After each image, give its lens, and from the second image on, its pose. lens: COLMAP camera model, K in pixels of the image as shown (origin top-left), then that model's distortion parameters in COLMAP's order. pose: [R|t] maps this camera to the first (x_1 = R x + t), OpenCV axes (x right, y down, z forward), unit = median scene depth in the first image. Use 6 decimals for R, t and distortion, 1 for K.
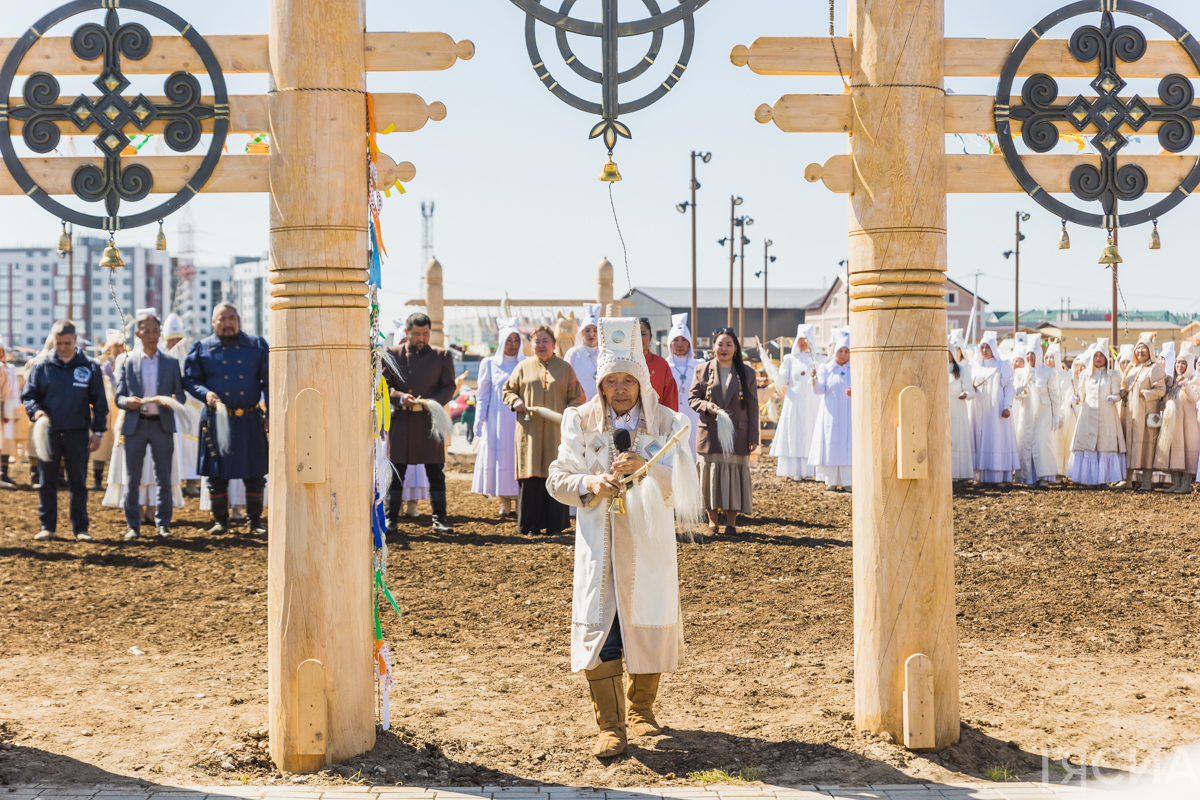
lens RADIAL K [[2126.3, 0, 600.0], [0, 2126.3, 400.0], [0, 0, 1]] dist [-0.016248, -0.090704]
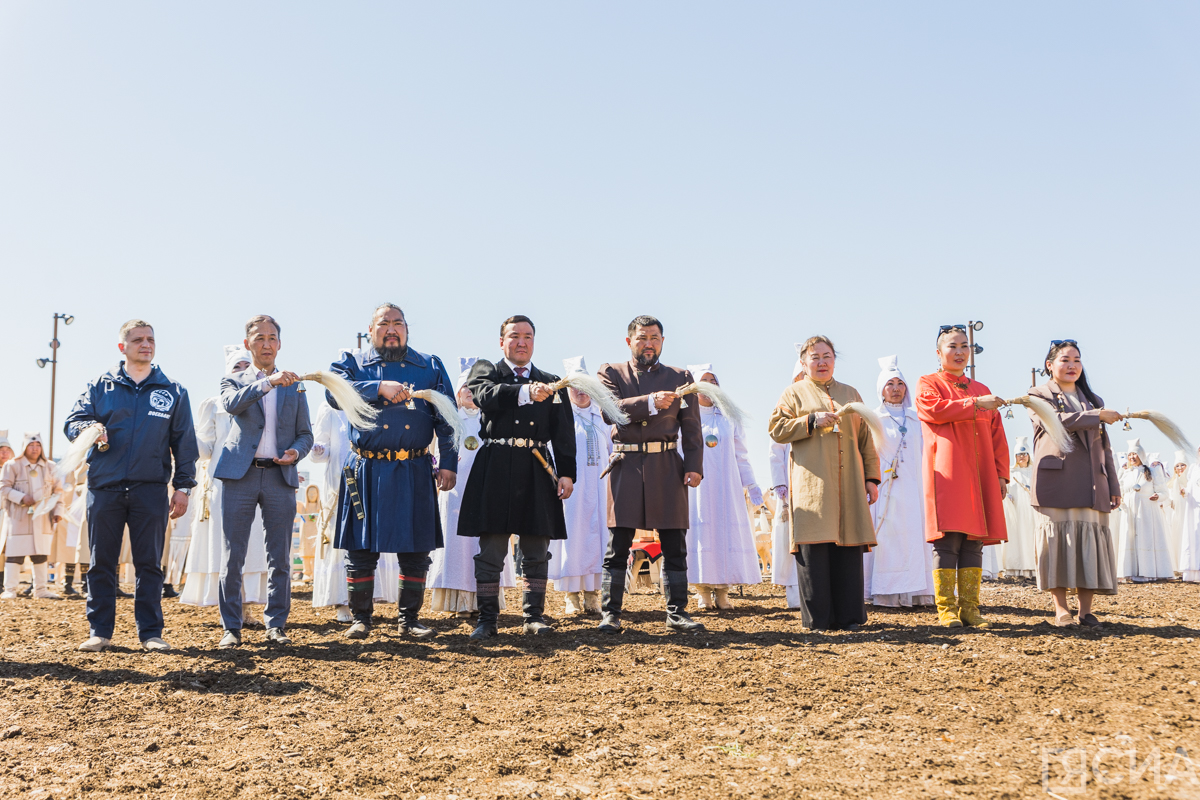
lens RADIAL K [[1386.4, 0, 599.6], [0, 1386.4, 373.7], [0, 0, 1]] dist [-0.002517, -0.018902]
pose [[0.995956, 0.000710, 0.089836, -0.144410], [0.011275, 0.991075, -0.132830, 0.039623], [-0.089129, 0.133306, 0.987059, 0.551310]]
